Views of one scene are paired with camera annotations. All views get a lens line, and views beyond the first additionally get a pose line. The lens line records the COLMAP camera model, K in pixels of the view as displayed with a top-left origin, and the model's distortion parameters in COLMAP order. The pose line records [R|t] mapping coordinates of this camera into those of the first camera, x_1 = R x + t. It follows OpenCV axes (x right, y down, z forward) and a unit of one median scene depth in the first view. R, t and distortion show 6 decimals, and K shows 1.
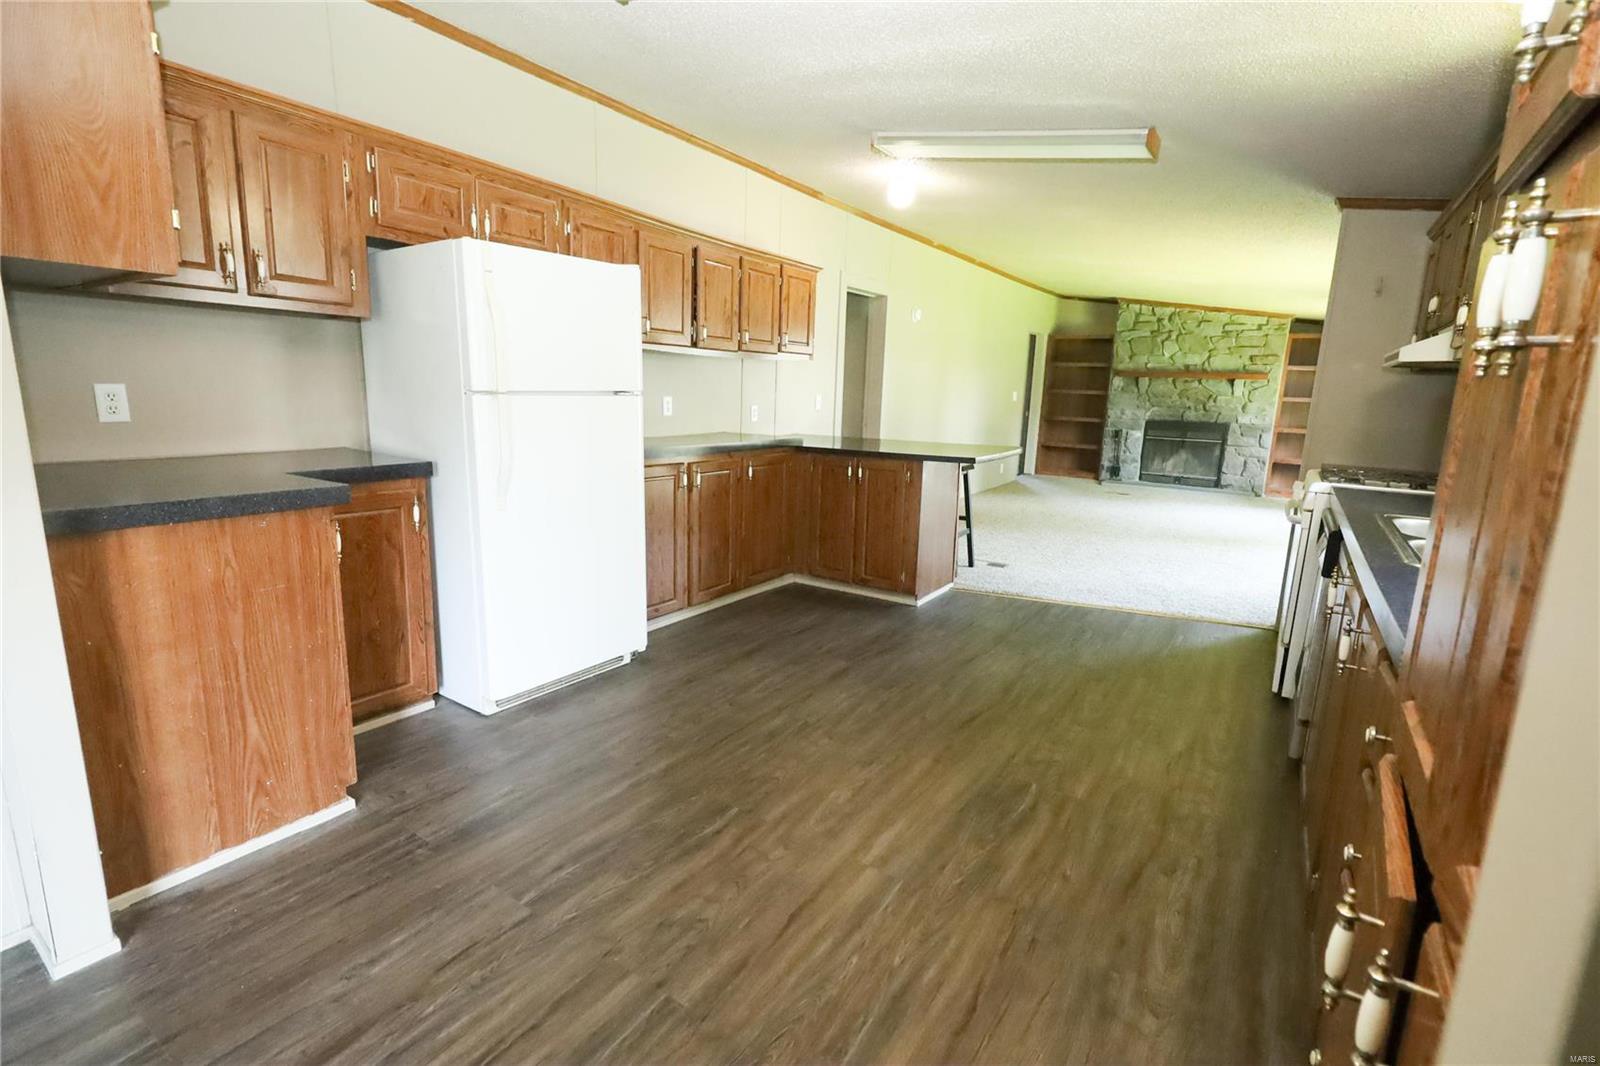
lens RADIAL K [[732.4, 0, 802.1], [0, 732.4, 524.5], [0, 0, 1]] dist [0.001135, 0.000073]
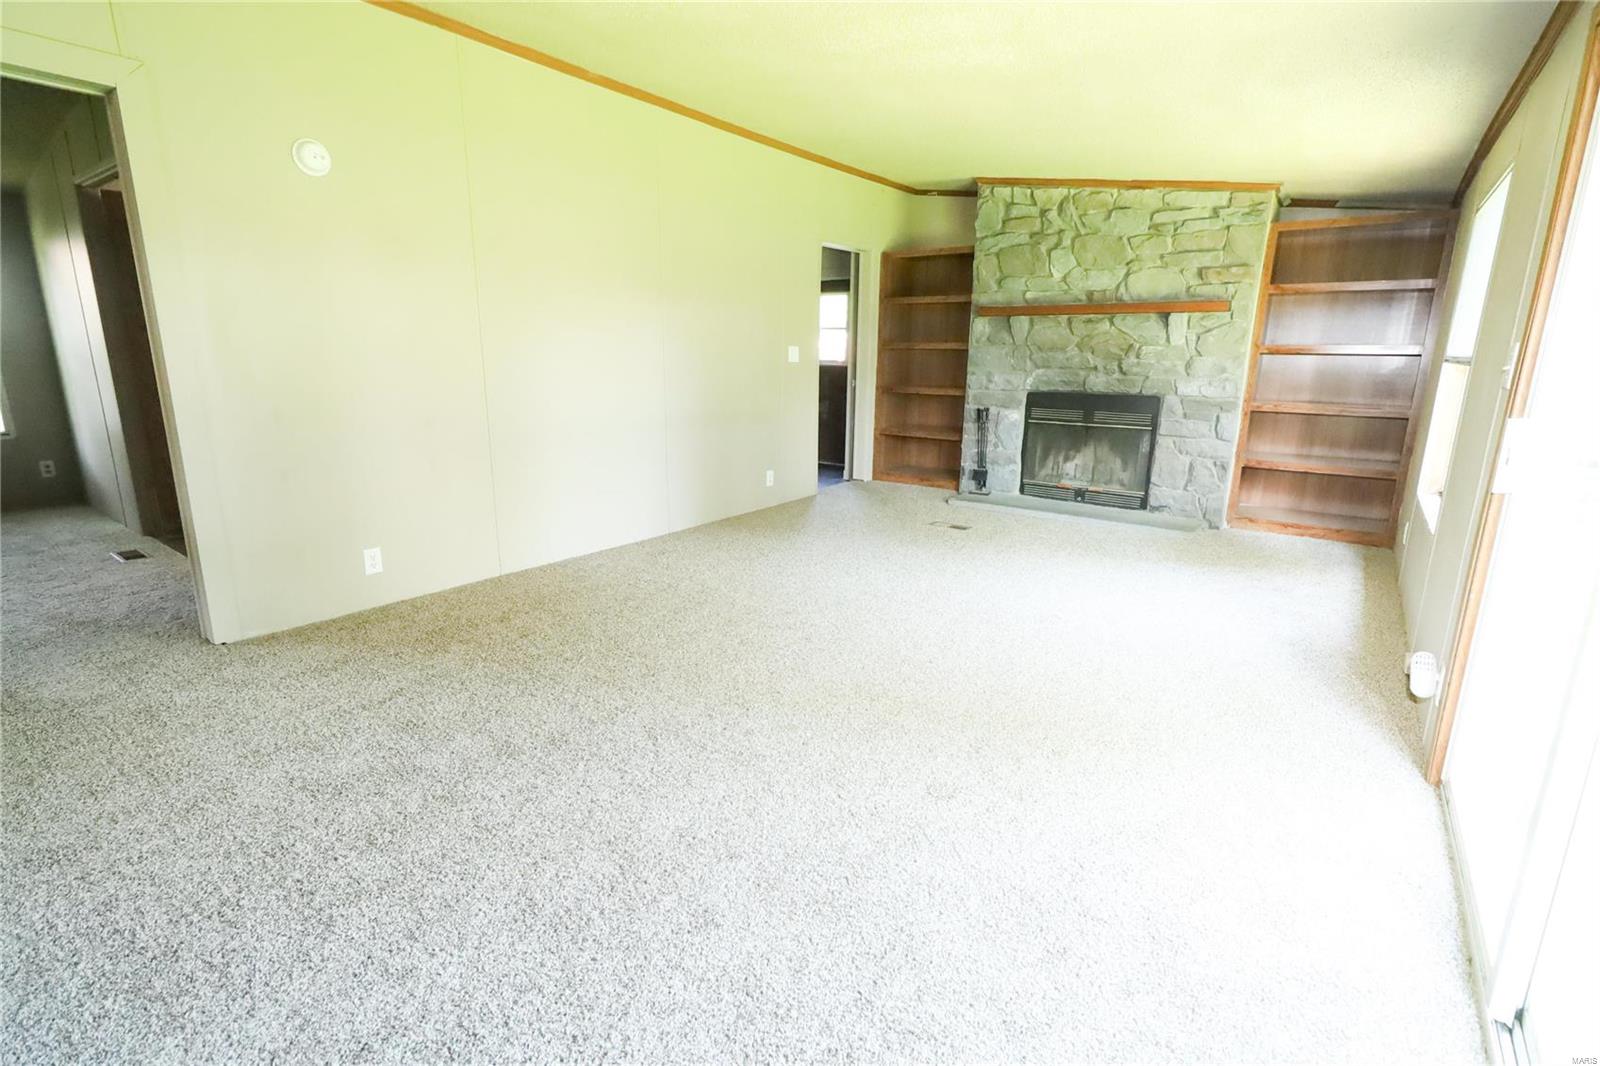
lens RADIAL K [[732.4, 0, 797.8], [0, 732.4, 523.4], [0, 0, 1]] dist [0.001135, 0.000073]
pose [[0.997725, -0.003511, -0.067328, 0.340577], [0.005927, 0.999344, 0.035713, -0.062206], [0.067158, -0.036031, 0.997092, 0.421824]]
